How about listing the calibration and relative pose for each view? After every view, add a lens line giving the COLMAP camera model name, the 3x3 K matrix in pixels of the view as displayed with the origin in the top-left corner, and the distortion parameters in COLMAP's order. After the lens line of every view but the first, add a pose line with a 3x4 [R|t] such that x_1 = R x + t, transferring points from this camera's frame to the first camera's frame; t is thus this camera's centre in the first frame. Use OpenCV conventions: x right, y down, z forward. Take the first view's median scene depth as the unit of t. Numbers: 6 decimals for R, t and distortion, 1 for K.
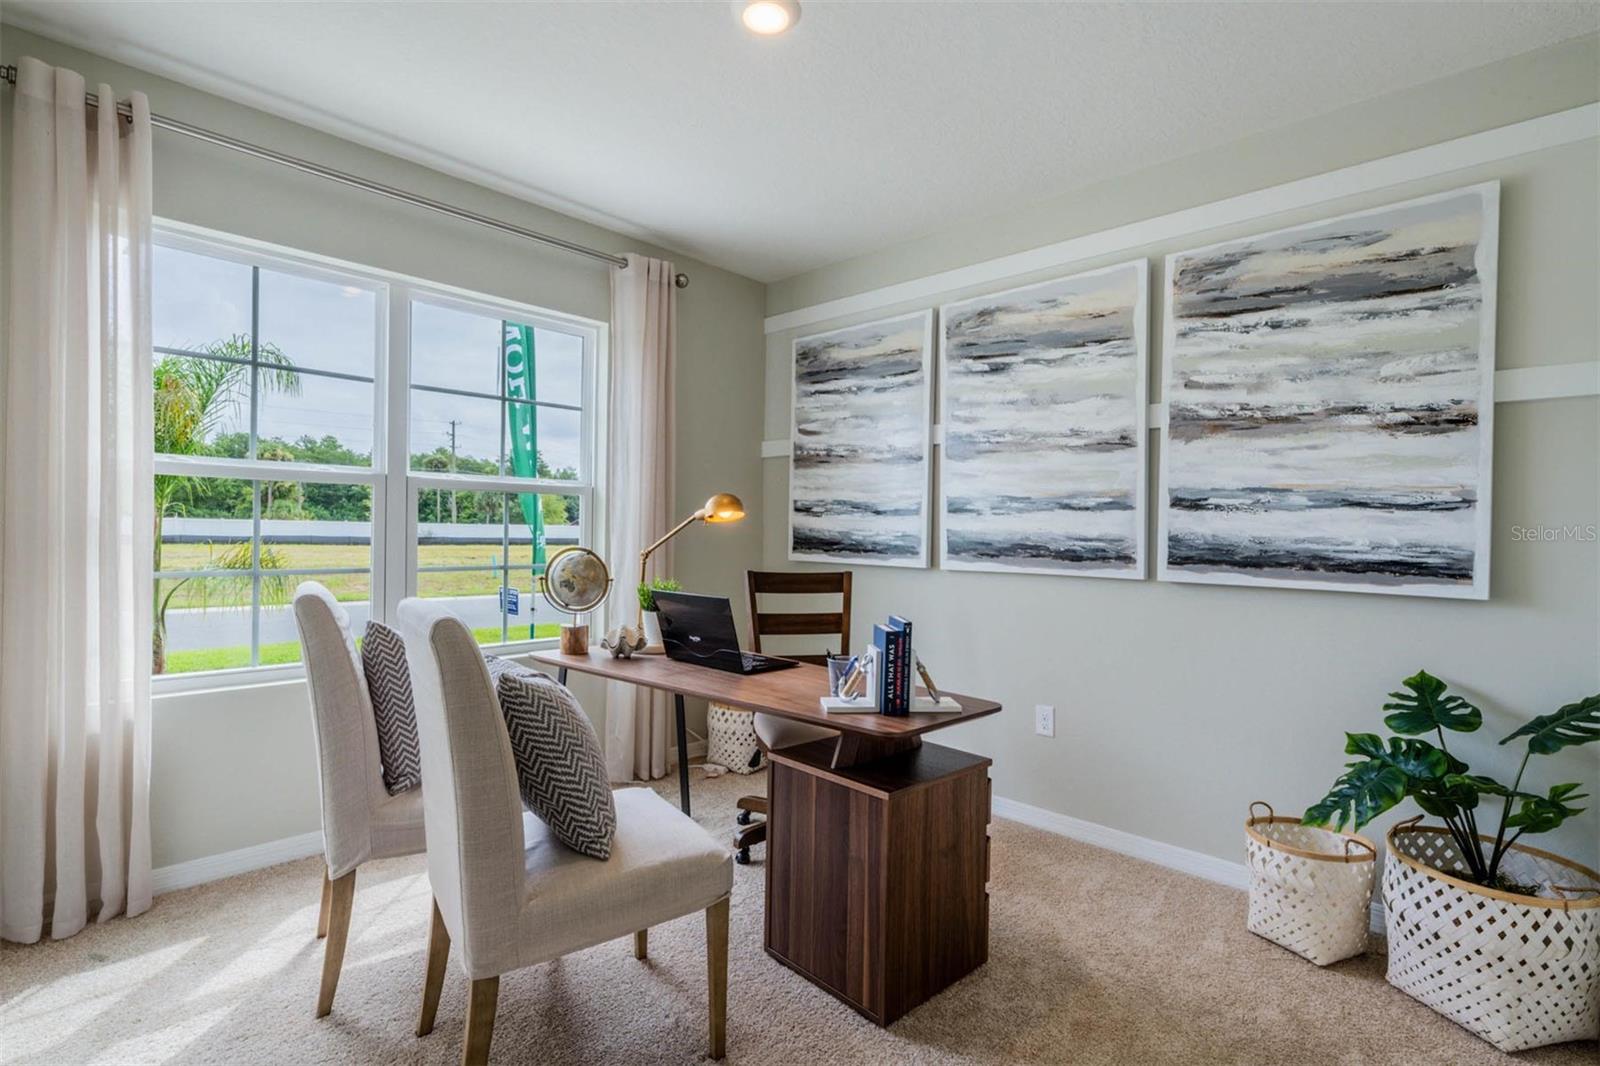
lens RADIAL K [[774.3, 0, 807.2], [0, 774.3, 540.1], [0, 0, 1]] dist [-0.001085, -0.000351]
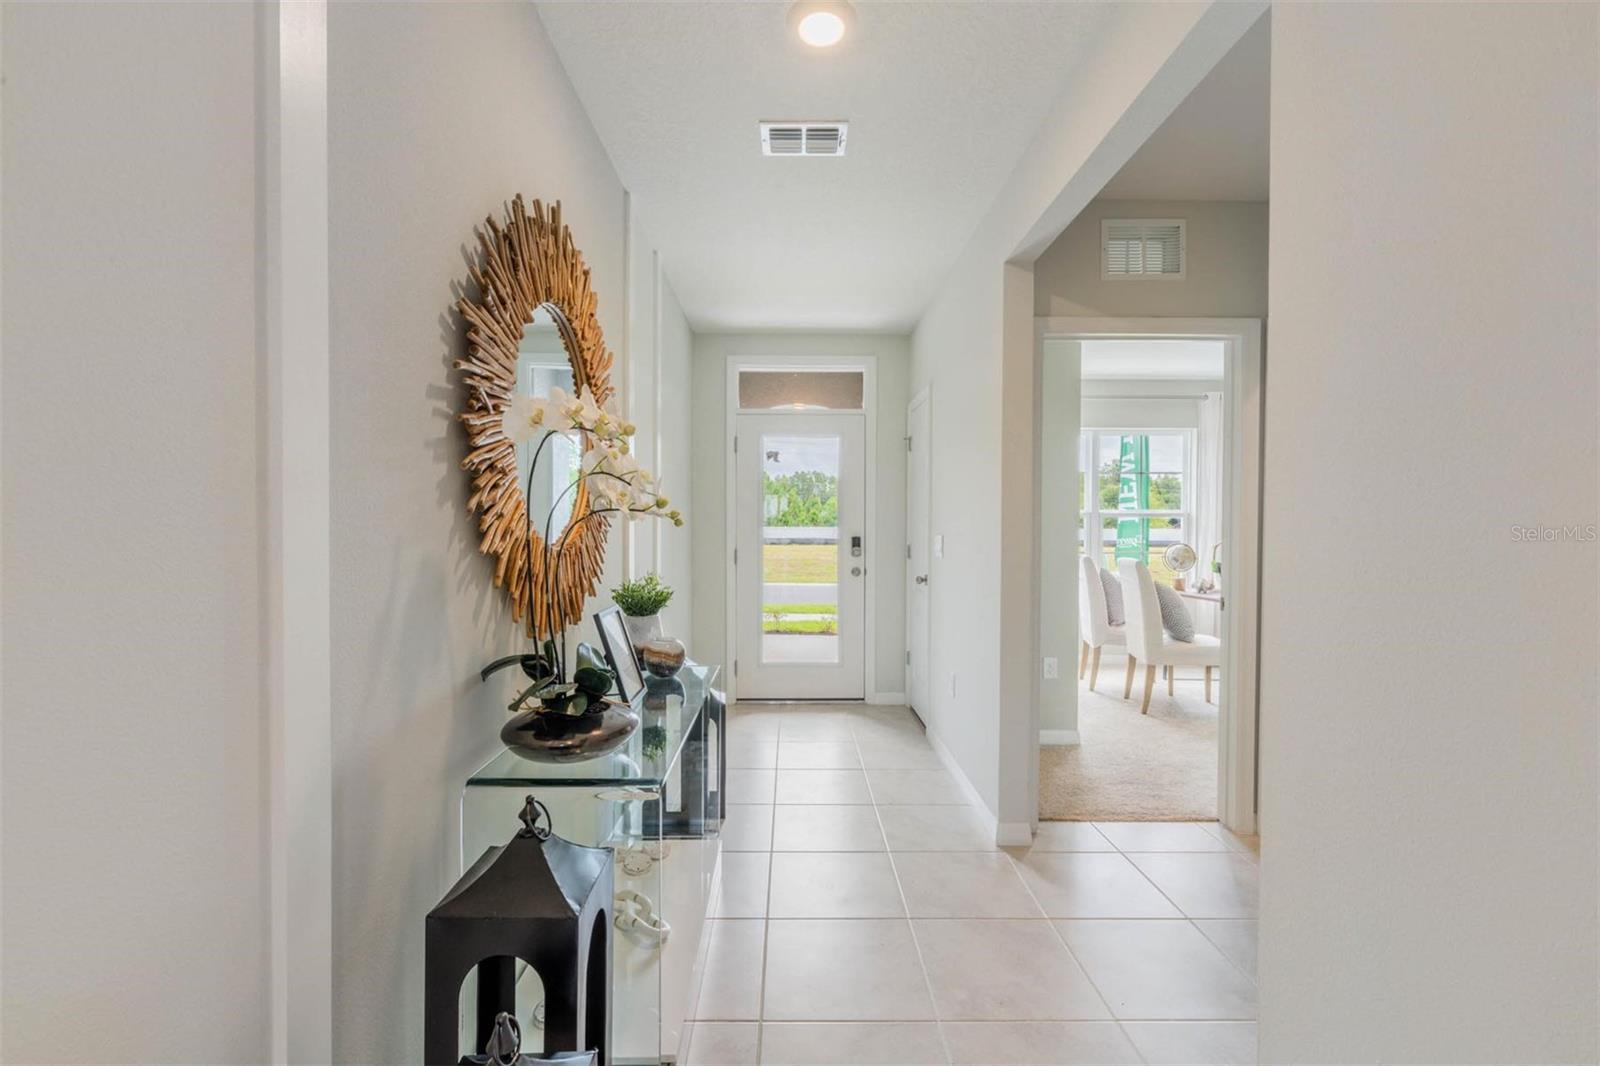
lens RADIAL K [[709.3, 0, 800.0], [0, 709.3, 533.0], [0, 0, 1]] dist [-0.000743, 0.000509]
pose [[0.711745, -0.002857, -0.702433, 0.344848], [-0.005666, 0.999936, -0.009808, 0.008517], [0.702416, 0.010961, 0.711683, -1.175176]]
